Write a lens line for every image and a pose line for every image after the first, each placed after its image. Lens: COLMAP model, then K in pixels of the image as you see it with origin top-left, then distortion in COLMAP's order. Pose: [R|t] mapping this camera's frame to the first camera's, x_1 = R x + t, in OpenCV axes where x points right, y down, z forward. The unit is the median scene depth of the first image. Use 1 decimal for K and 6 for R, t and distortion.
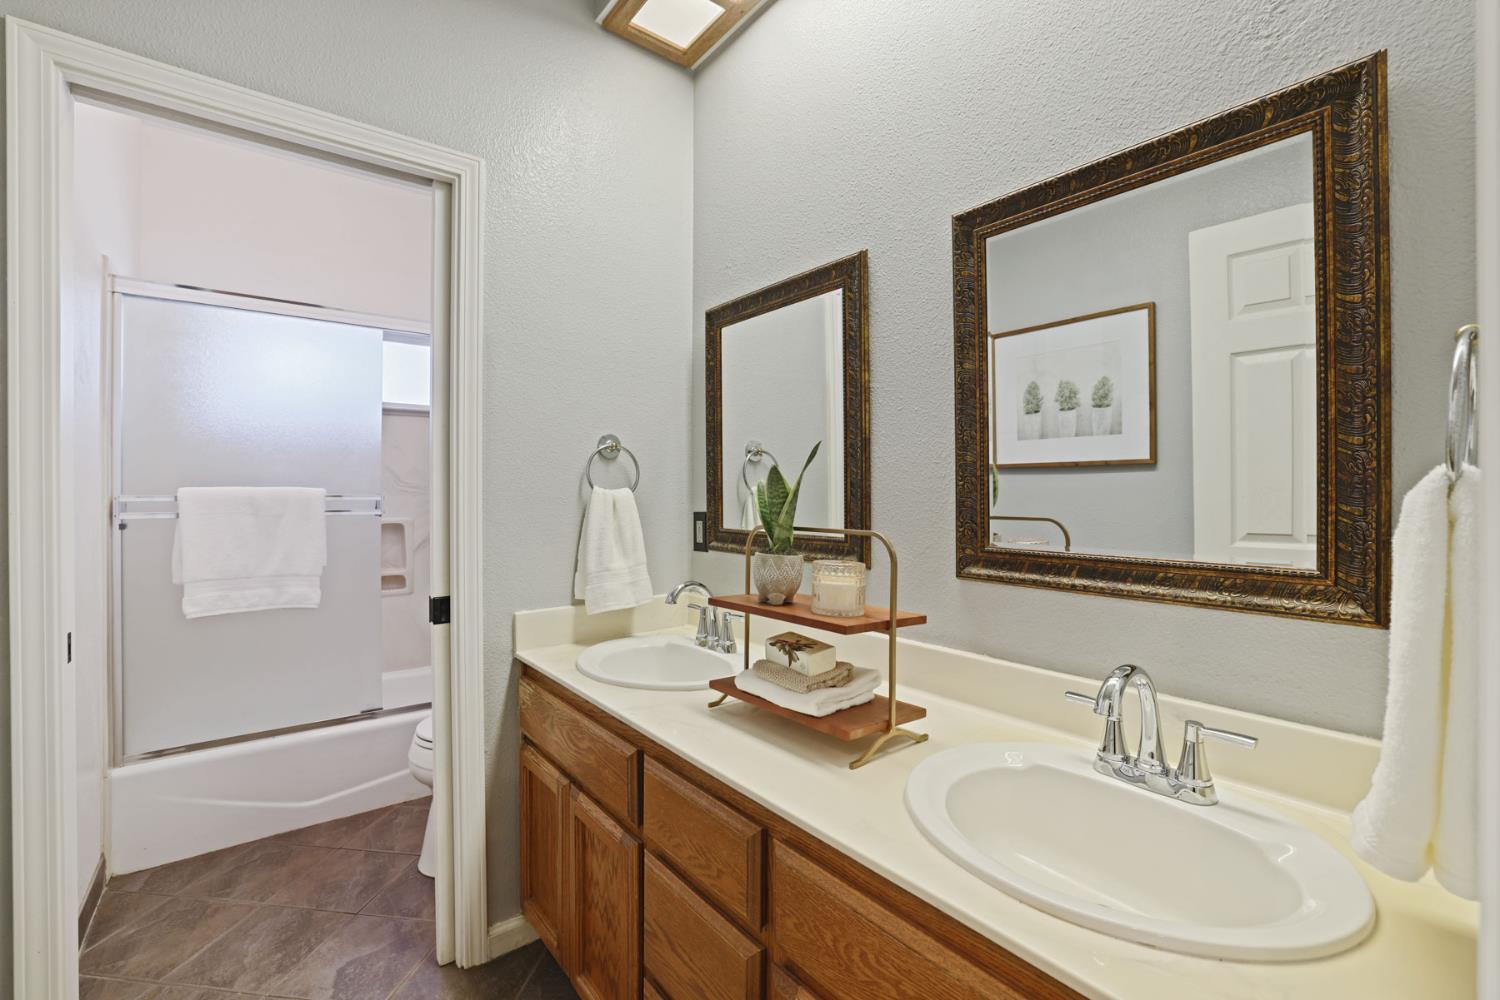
lens RADIAL K [[654.8, 0, 748.5], [0, 654.8, 496.6], [0, 0, 1]] dist [-0.031745, 0.007510]
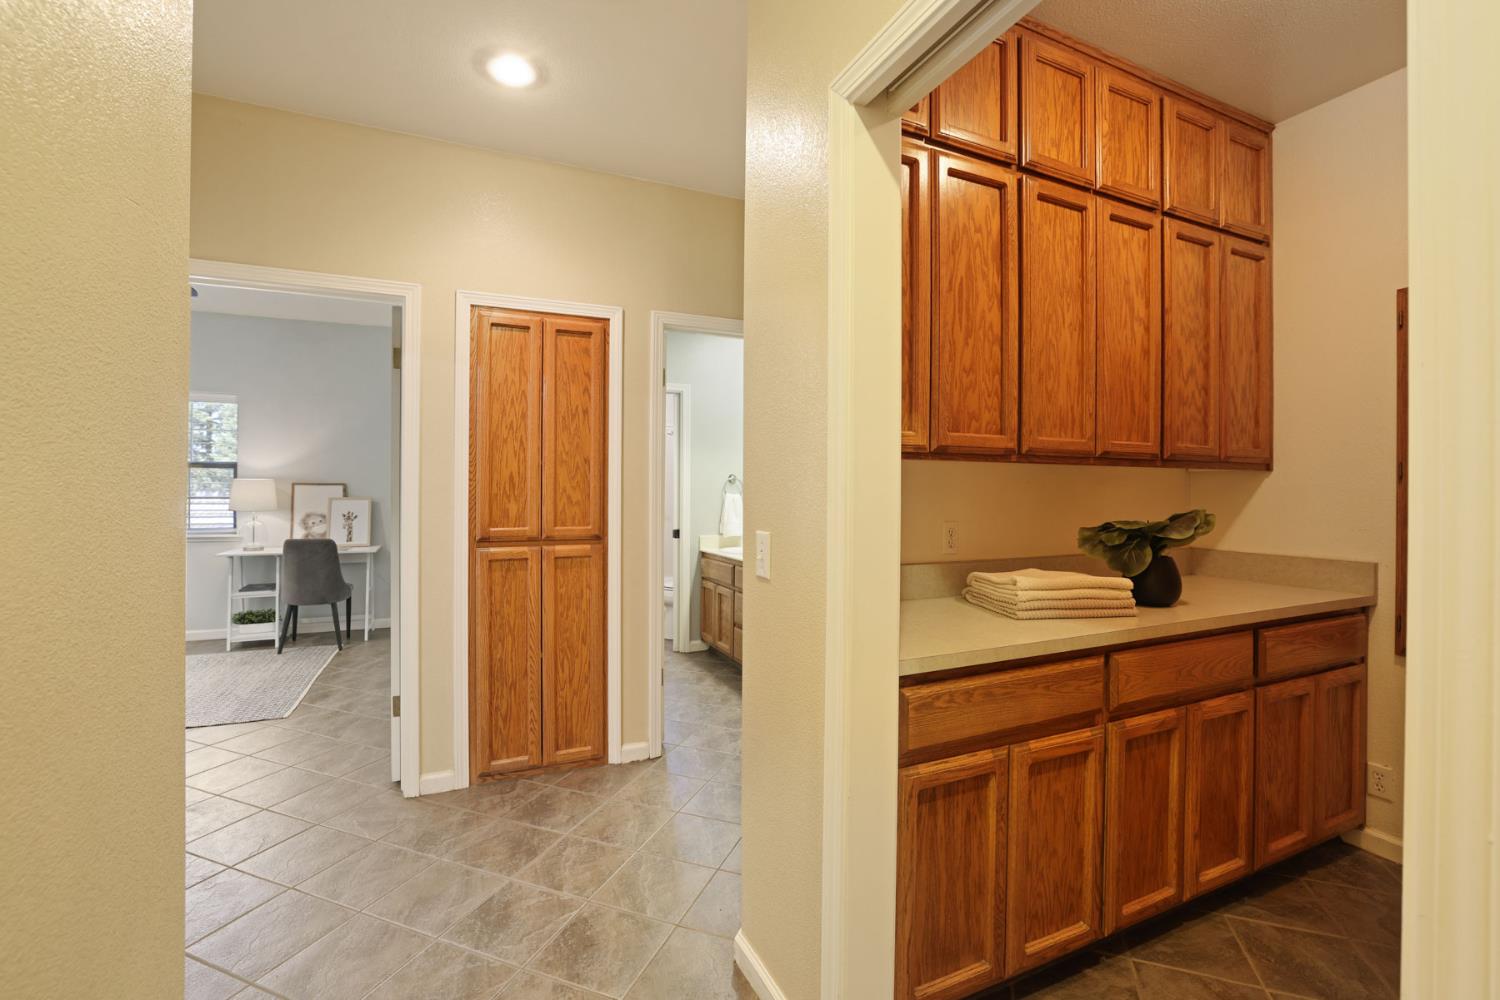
lens RADIAL K [[654.8, 0, 748.1], [0, 654.8, 495.1], [0, 0, 1]] dist [-0.031745, 0.007510]
pose [[0.971349, 0.005916, -0.237585, 0.573760], [-0.005620, 0.999982, 0.001926, -0.013826], [0.237592, -0.000536, 0.971365, -1.881672]]
